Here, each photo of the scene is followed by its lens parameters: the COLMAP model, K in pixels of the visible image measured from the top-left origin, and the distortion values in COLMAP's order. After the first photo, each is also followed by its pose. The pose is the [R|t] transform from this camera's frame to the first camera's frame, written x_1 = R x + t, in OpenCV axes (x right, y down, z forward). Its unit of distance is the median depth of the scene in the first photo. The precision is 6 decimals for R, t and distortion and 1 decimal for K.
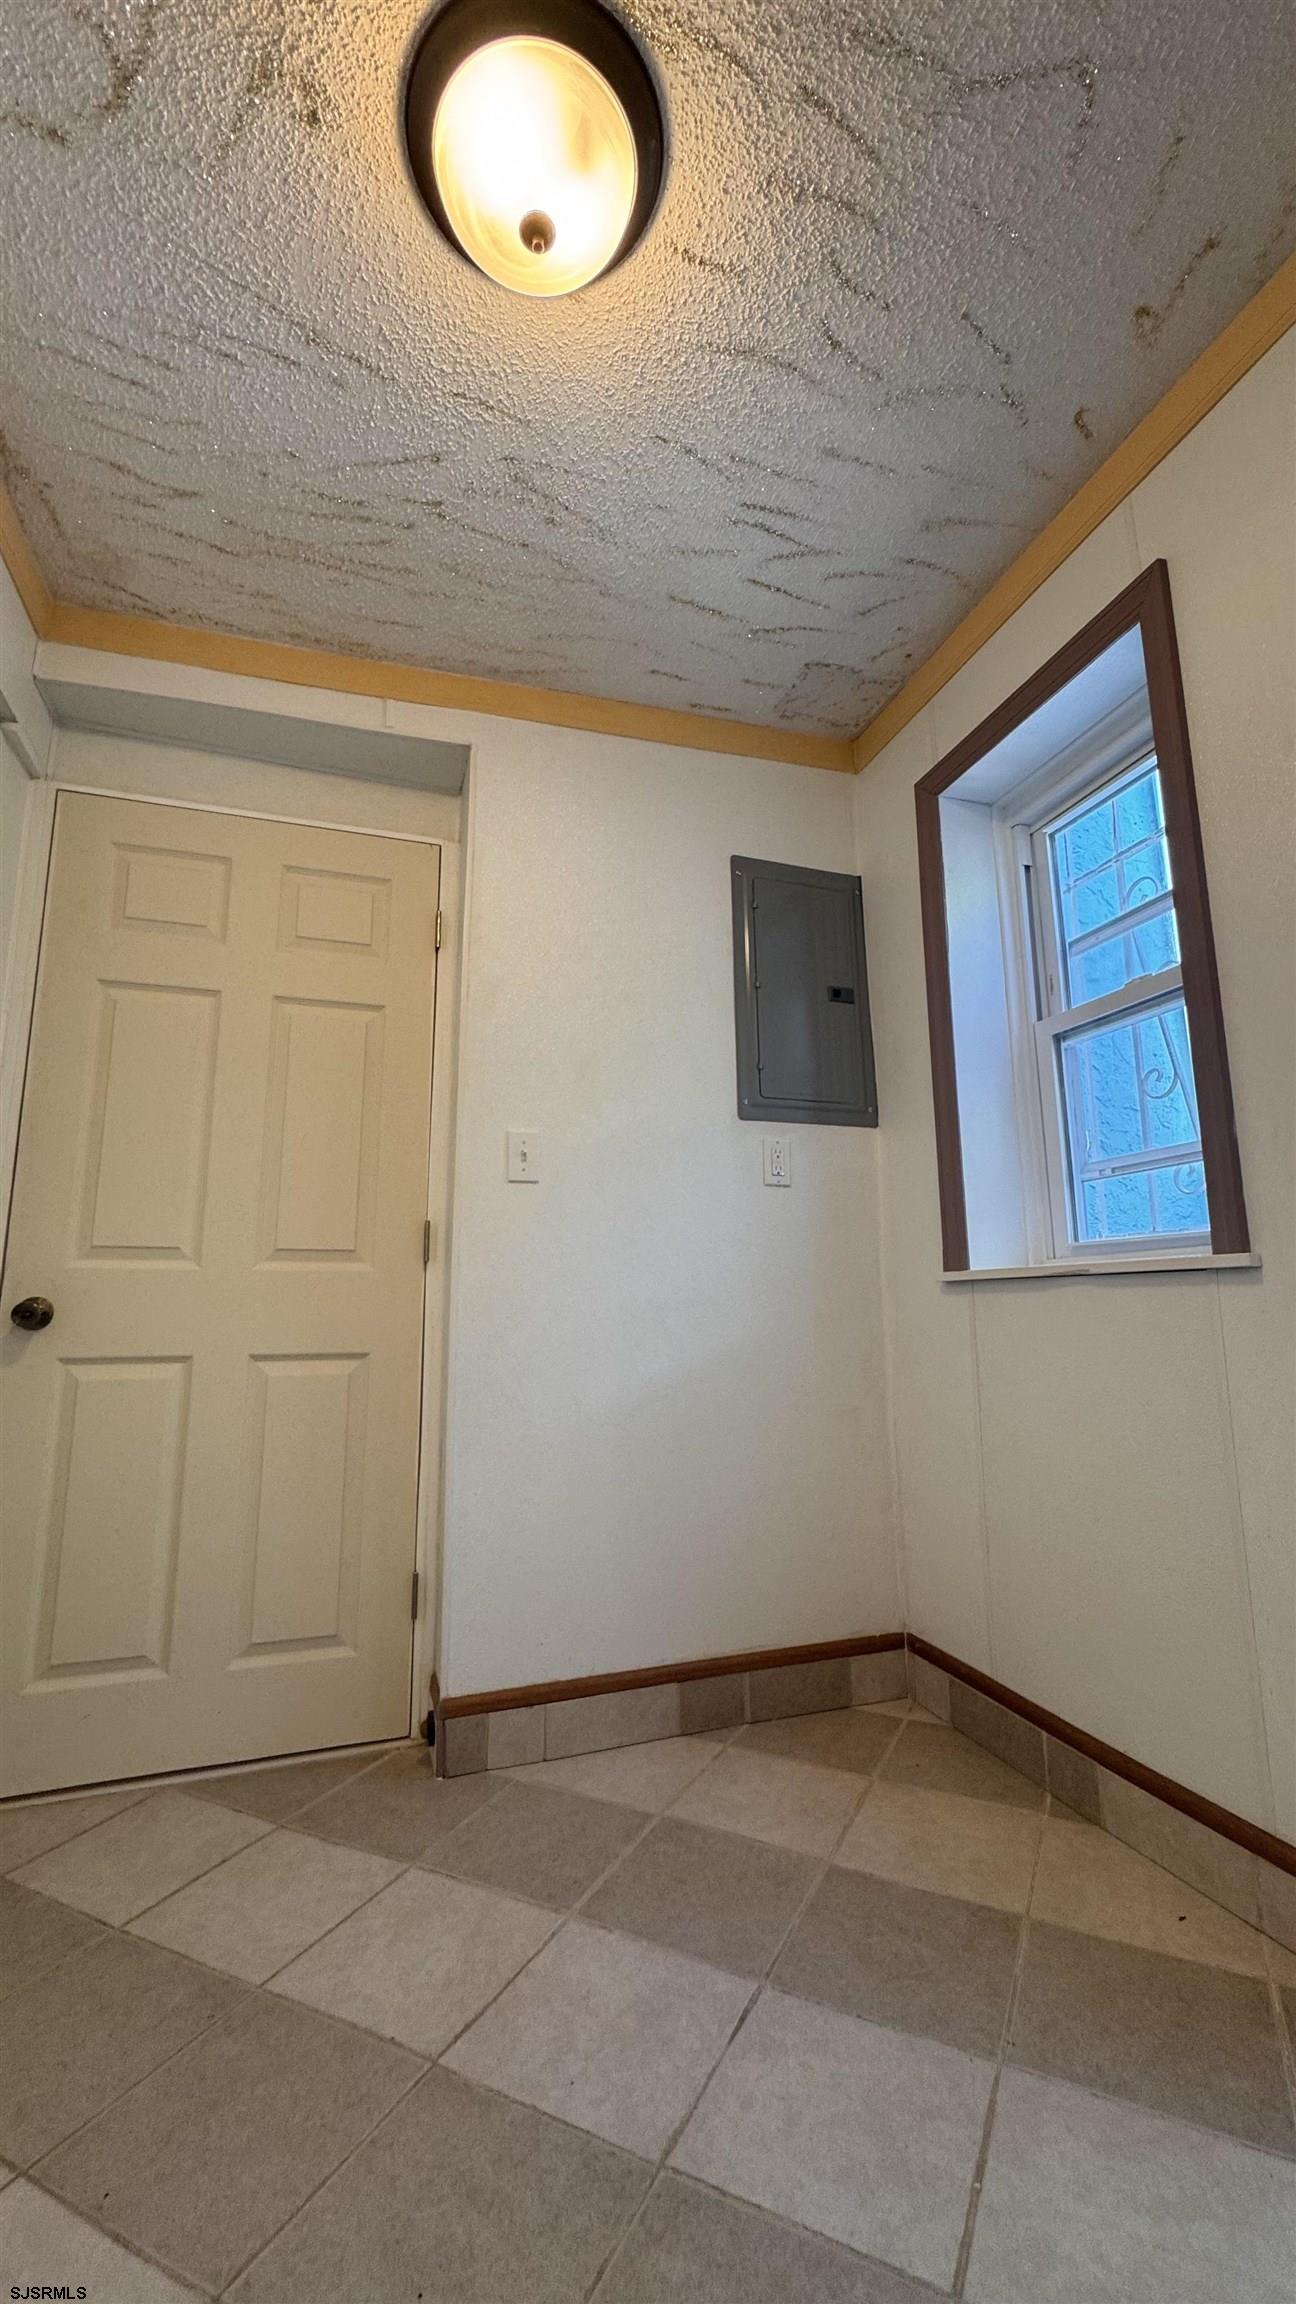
lens RADIAL K [[945.3, 0, 649.8], [0, 945.3, 1157.8], [0, 0, 1]] dist [0.001047, 0.000274]
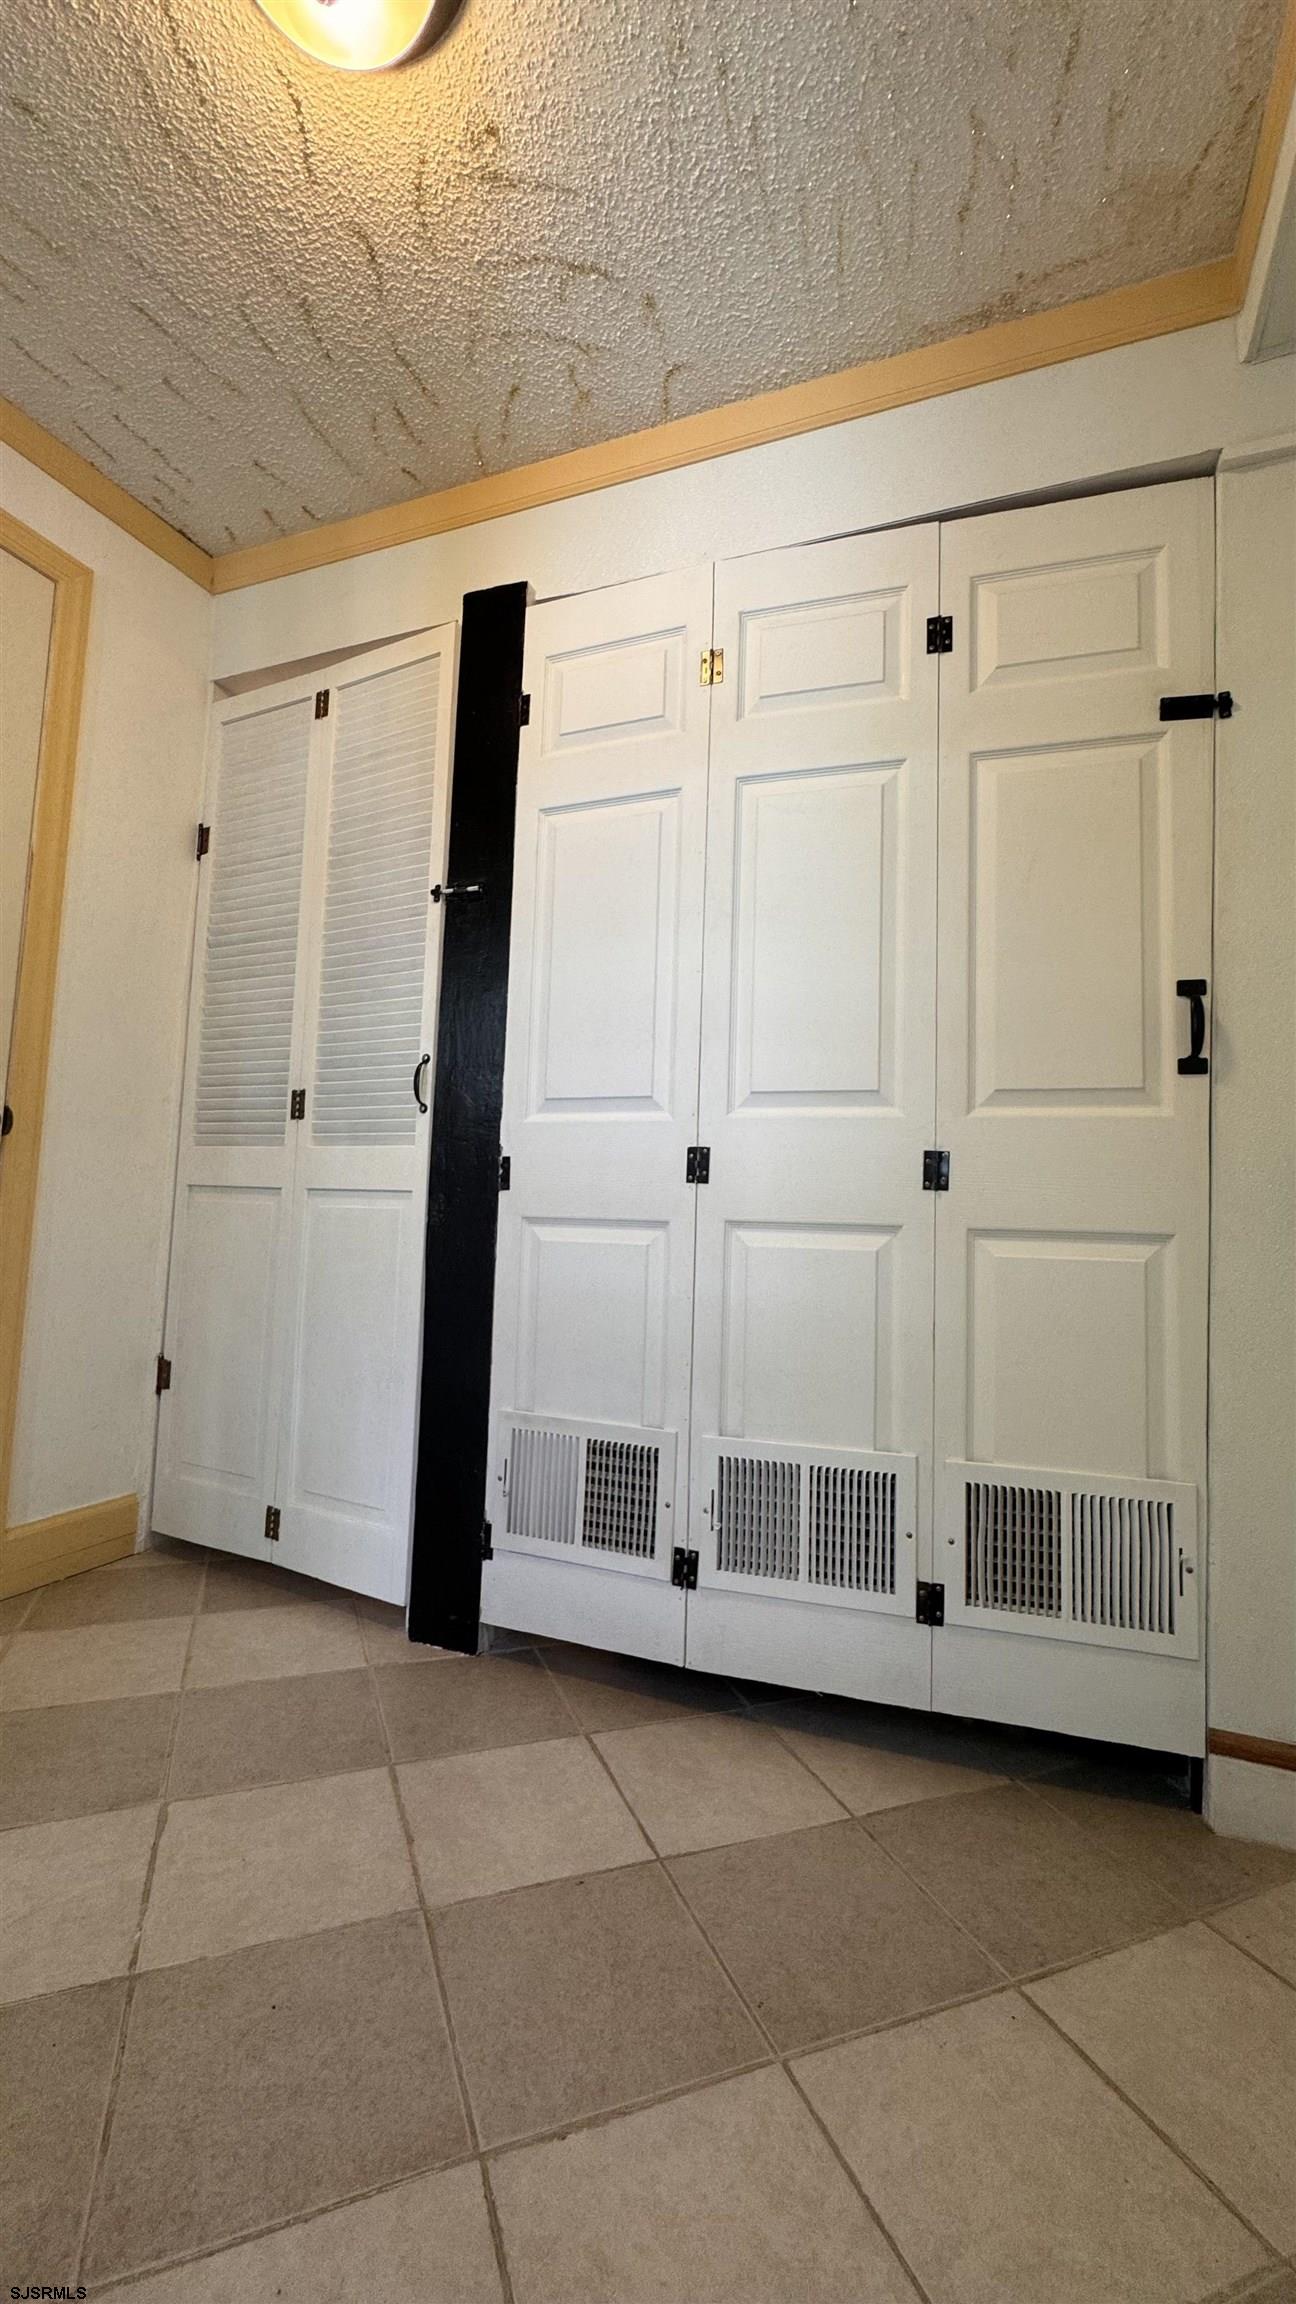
lens RADIAL K [[914.9, 0, 641.4], [0, 914.9, 1153.9], [0, 0, 1]] dist [0.002301, 0.000268]
pose [[-0.646374, -0.072630, -0.759556, 0.275242], [0.092323, 0.980701, -0.172343, 0.311828], [0.757414, -0.181522, -0.627195, 1.604144]]
